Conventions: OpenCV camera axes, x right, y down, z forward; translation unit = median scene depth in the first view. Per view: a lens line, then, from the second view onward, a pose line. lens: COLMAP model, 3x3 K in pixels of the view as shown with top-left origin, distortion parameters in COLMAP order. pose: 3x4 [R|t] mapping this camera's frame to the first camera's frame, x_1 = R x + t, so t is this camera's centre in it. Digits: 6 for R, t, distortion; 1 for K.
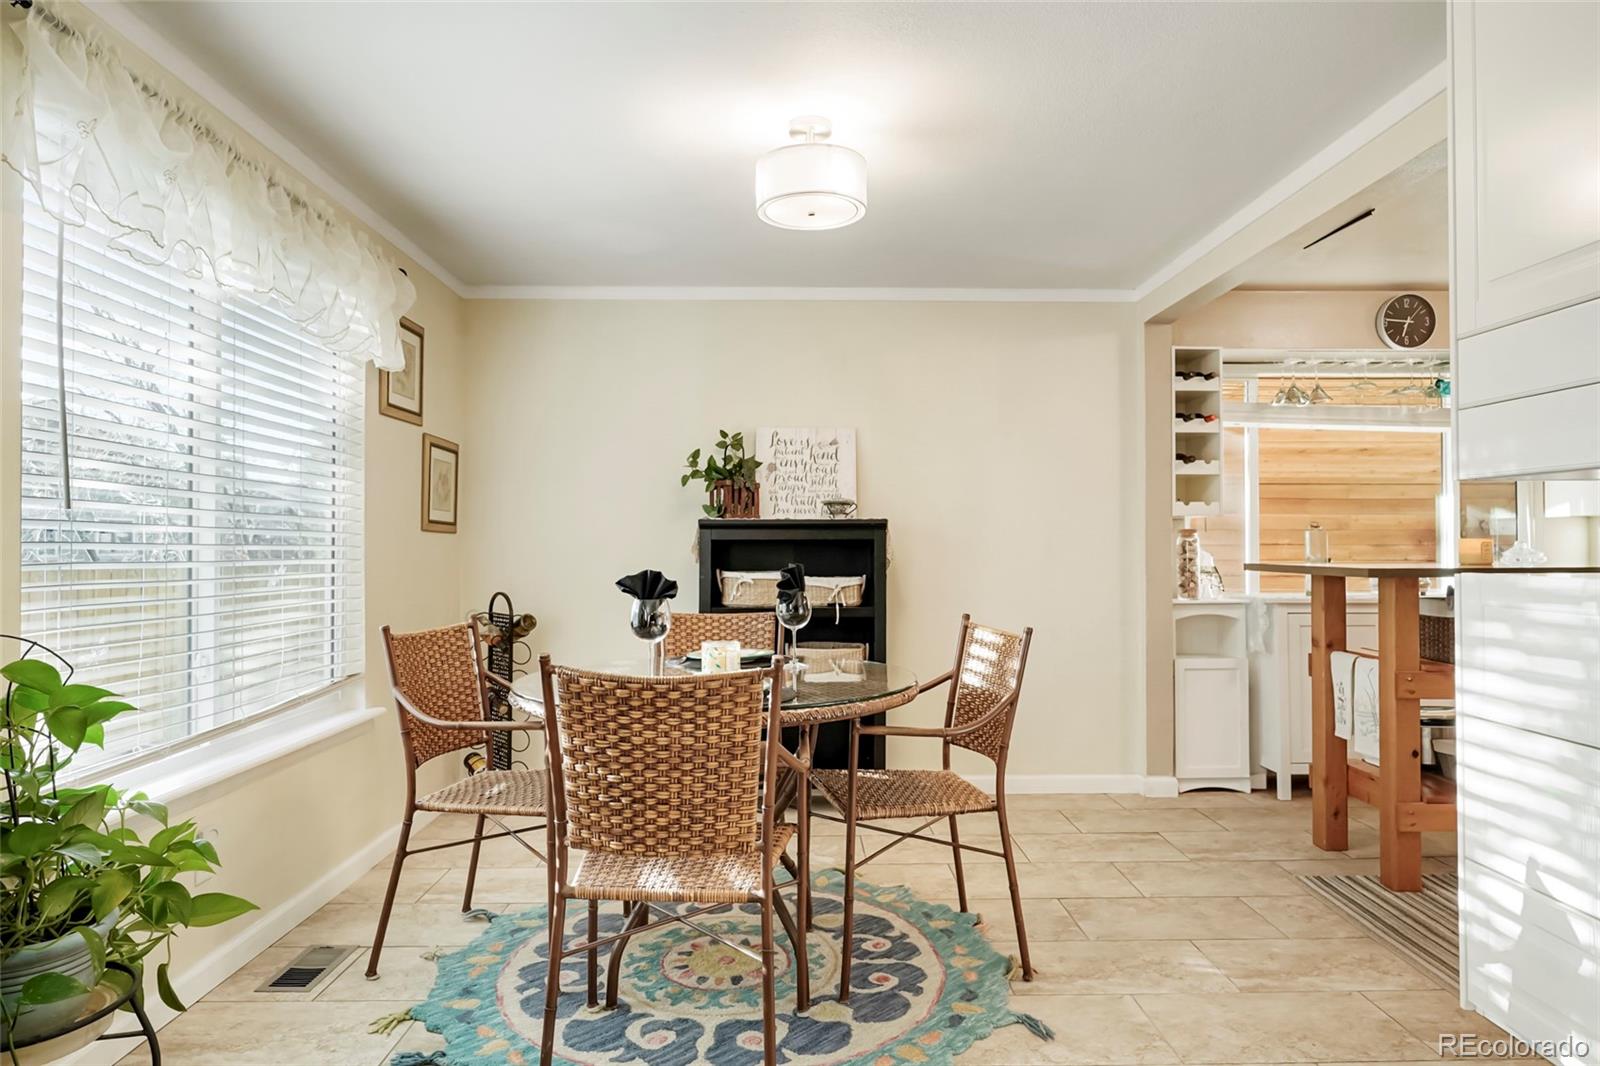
lens RADIAL K [[977.3, 0, 812.2], [0, 977.3, 526.9], [0, 0, 1]] dist [0.003676, -0.000680]
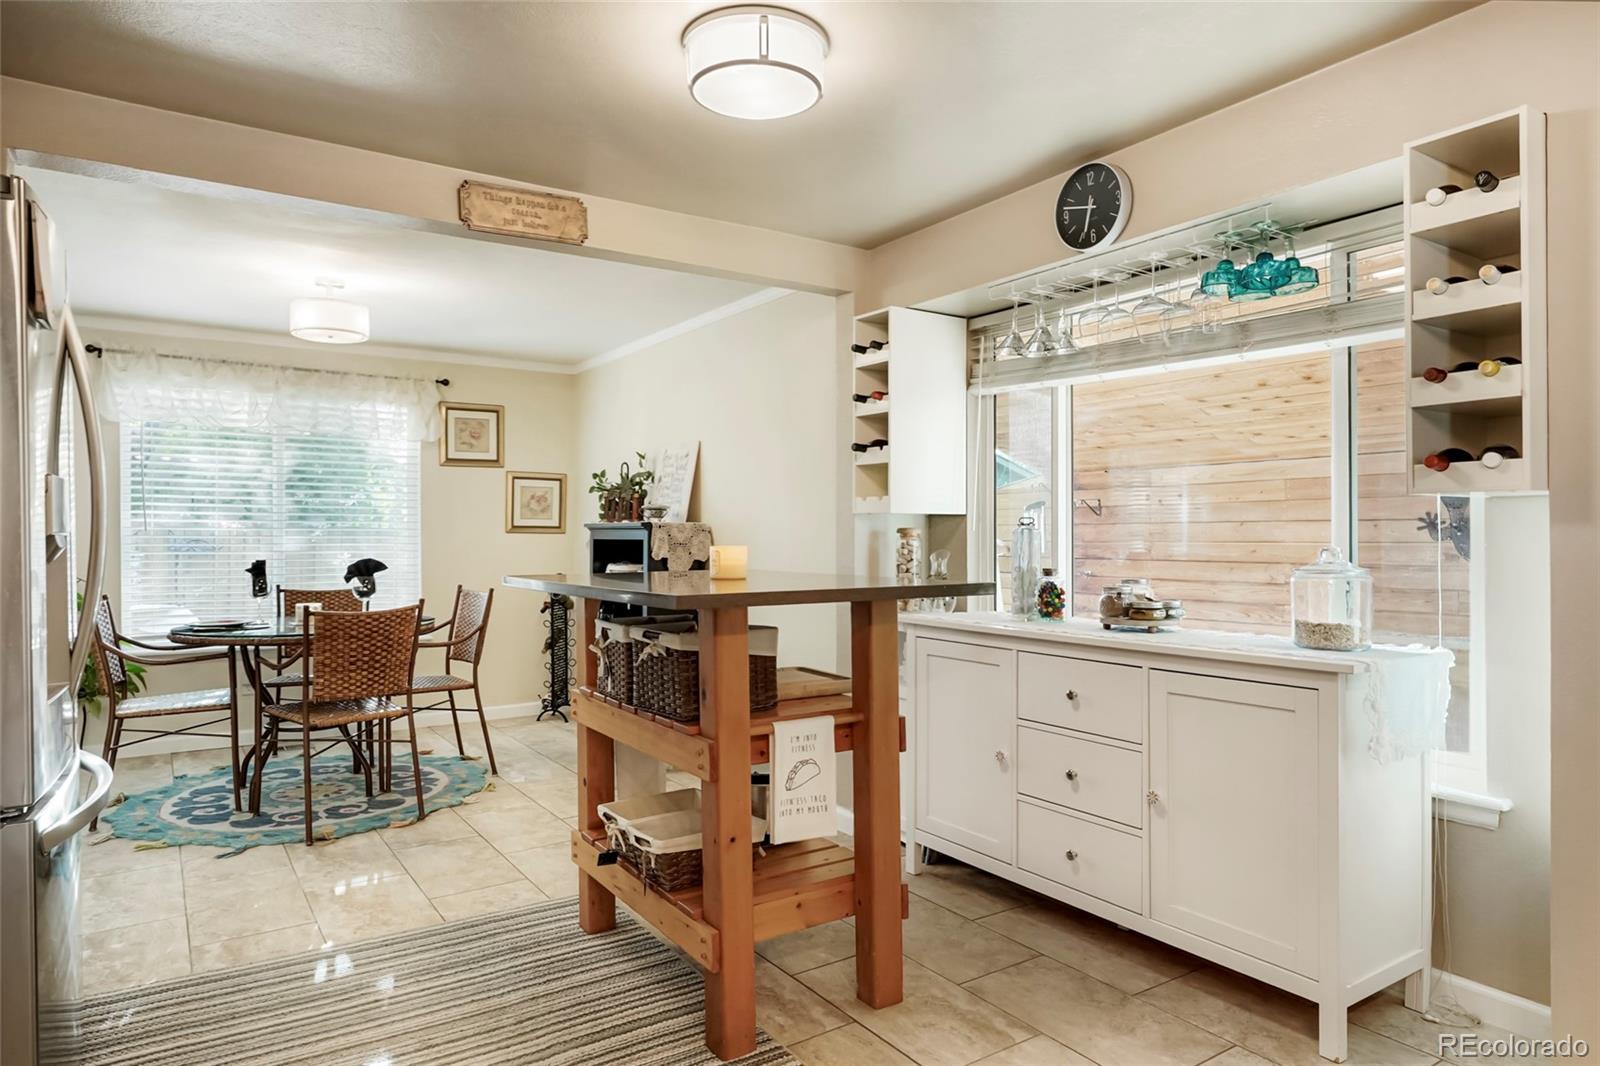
lens RADIAL K [[977.3, 0, 793.0], [0, 977.3, 534.6], [0, 0, 1]] dist [0.003676, -0.000680]
pose [[0.526578, 0.002820, -0.850122, 1.828358], [0.018212, 0.999728, 0.014597, -0.011703], [0.849932, -0.023169, 0.526383, 0.842812]]
